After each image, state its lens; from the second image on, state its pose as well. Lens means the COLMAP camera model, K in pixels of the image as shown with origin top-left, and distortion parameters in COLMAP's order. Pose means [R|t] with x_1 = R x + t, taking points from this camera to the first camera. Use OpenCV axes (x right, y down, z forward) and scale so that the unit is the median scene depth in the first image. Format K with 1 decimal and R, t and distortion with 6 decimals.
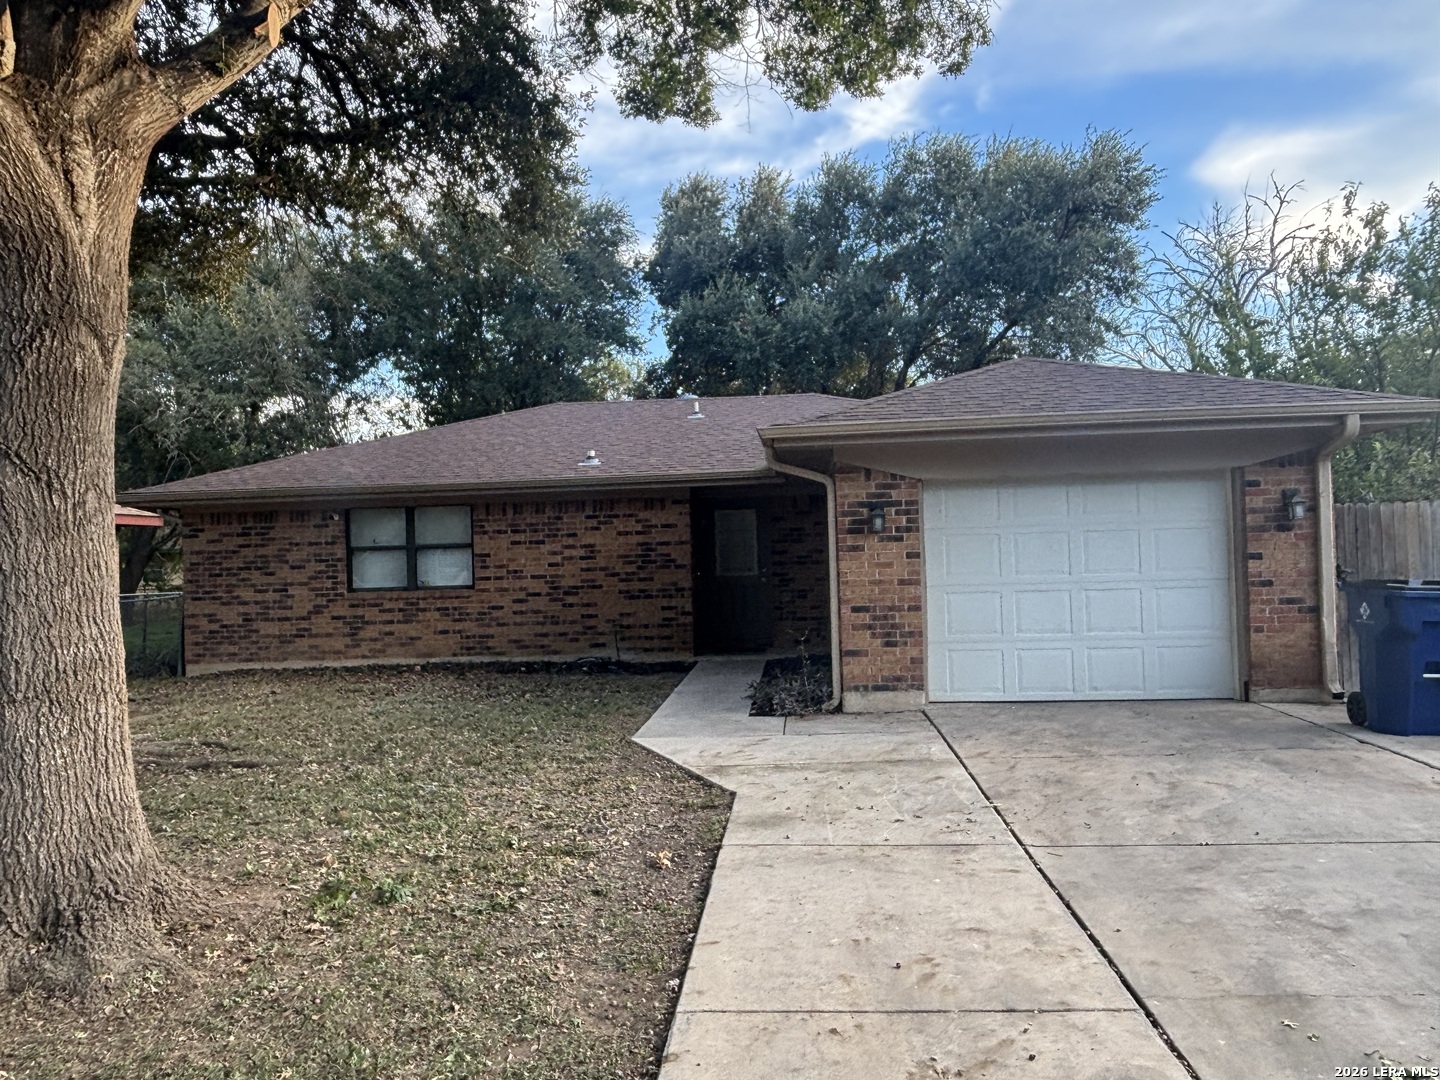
lens RADIAL K [[1026.2, 0, 720.0], [0, 1026.2, 540.0], [0, 0, 1]] dist [0.000812, -0.003312]
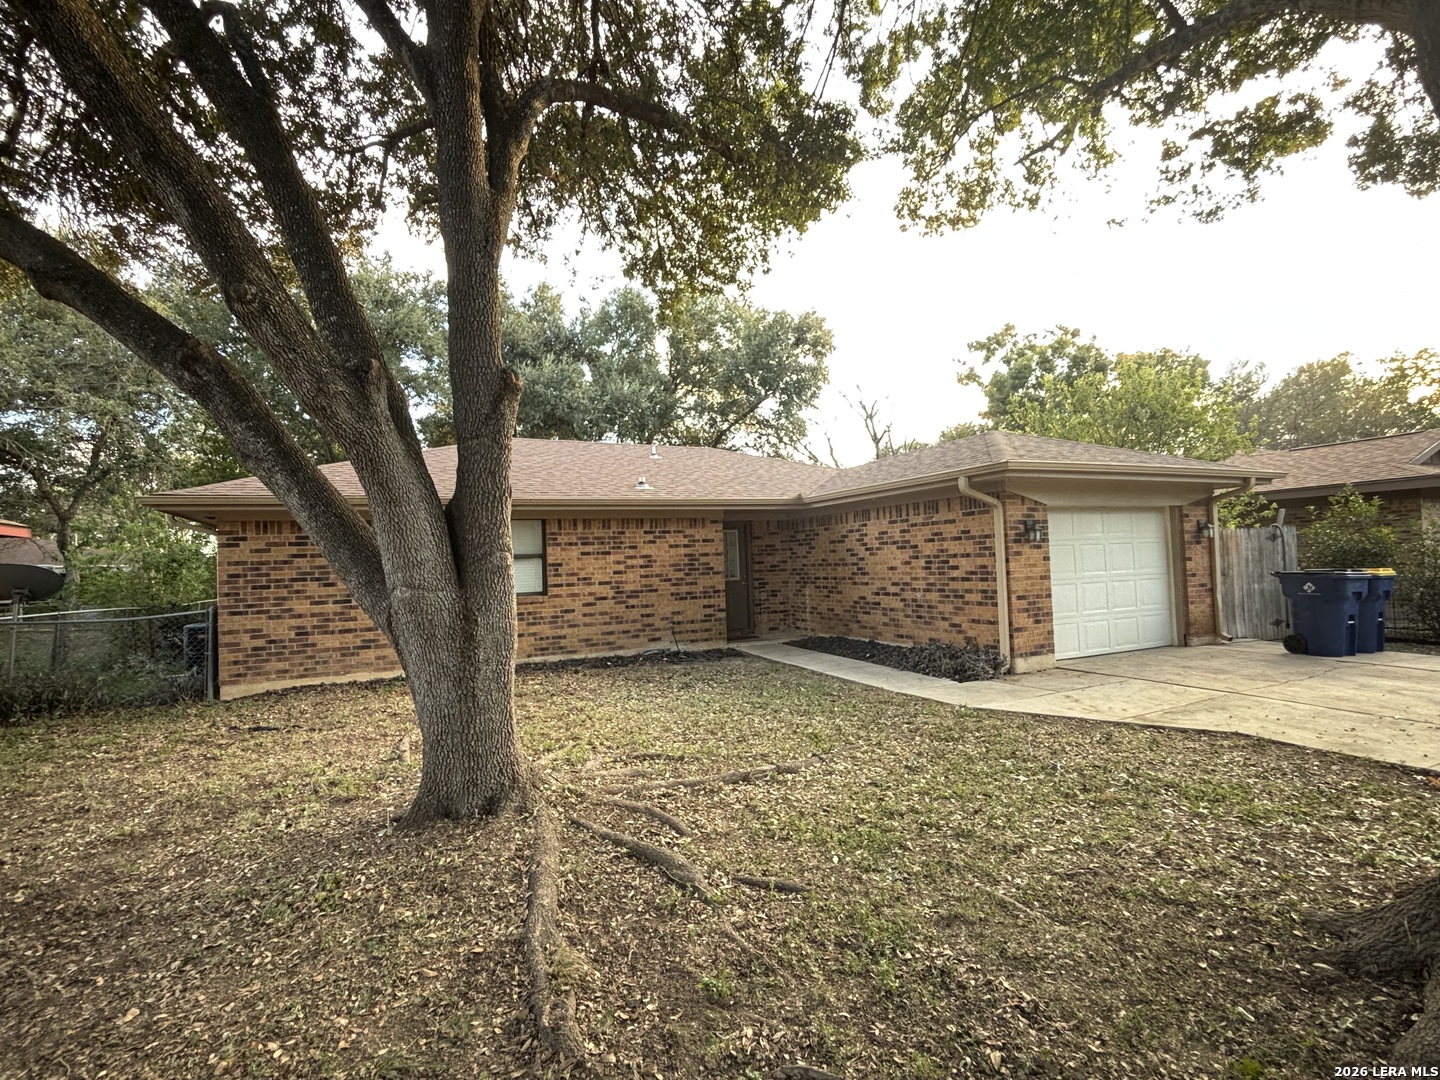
lens RADIAL K [[678.4, 0, 720.0], [0, 678.4, 540.0], [0, 0, 1]] dist [-0.015542, 0.000284]
pose [[0.869639, 0.014603, 0.493473, -0.441100], [0.001808, 0.999461, -0.032764, 0.012599], [-0.493685, 0.029385, 0.869144, 0.268836]]
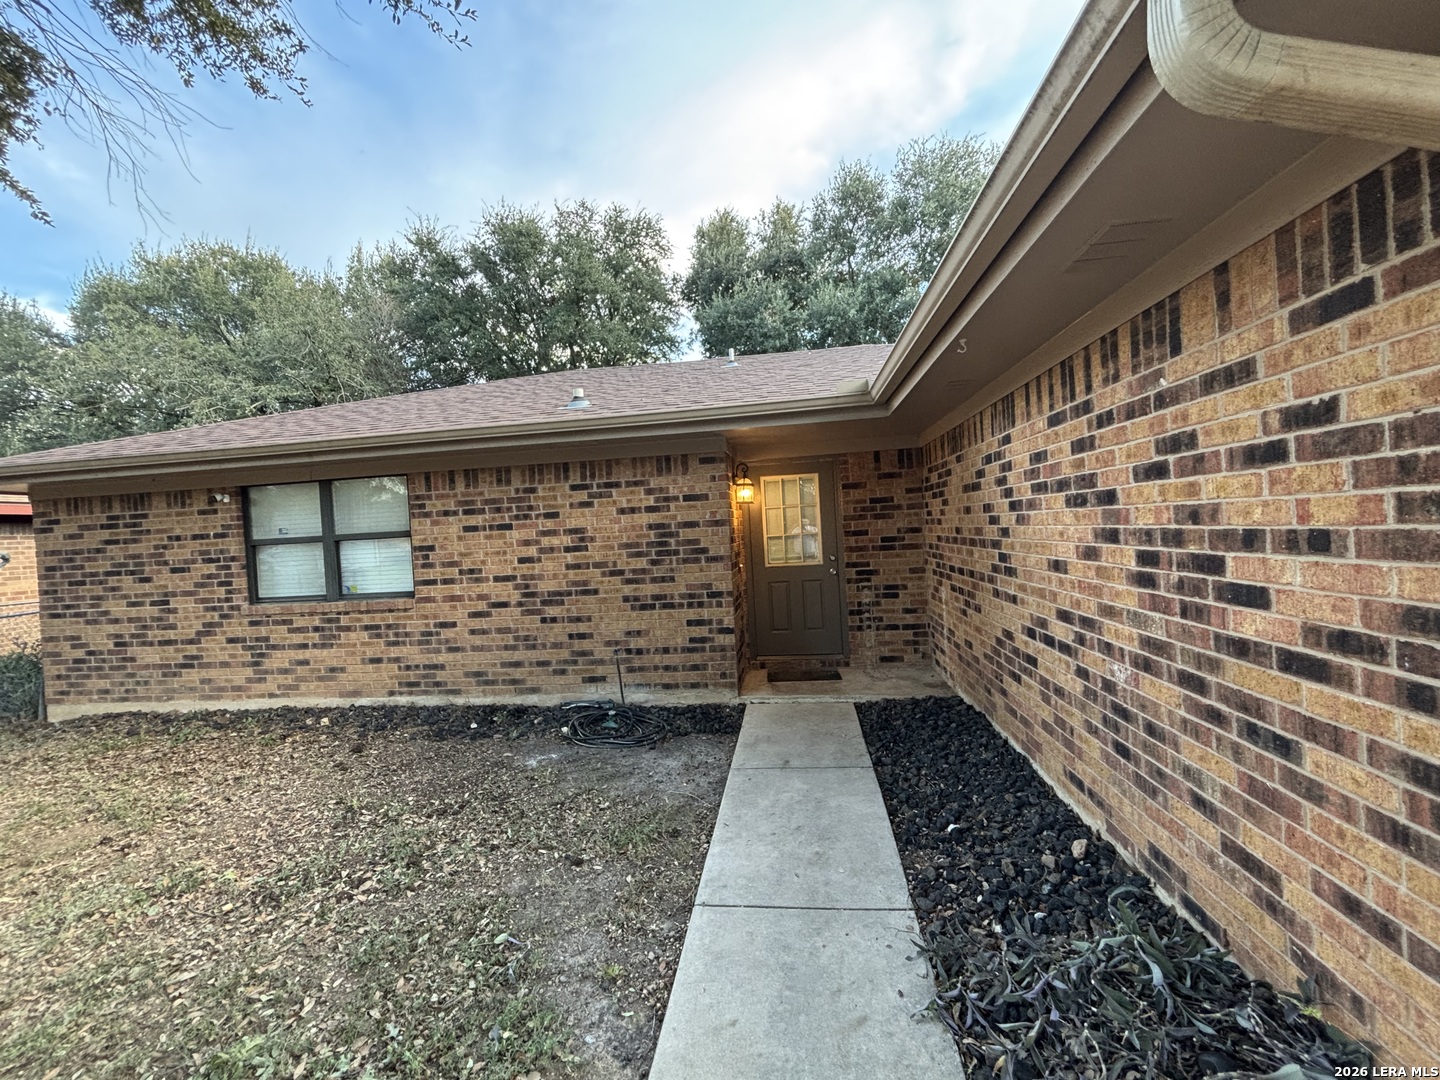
lens RADIAL K [[615.7, 0, 720.0], [0, 615.7, 540.0], [0, 0, 1]] dist [-0.013446, 0.000140]
pose [[0.998955, -0.023663, -0.039106, -0.019574], [0.025069, 0.999042, 0.035866, -0.000206], [0.038220, -0.036808, 0.998591, 0.602266]]
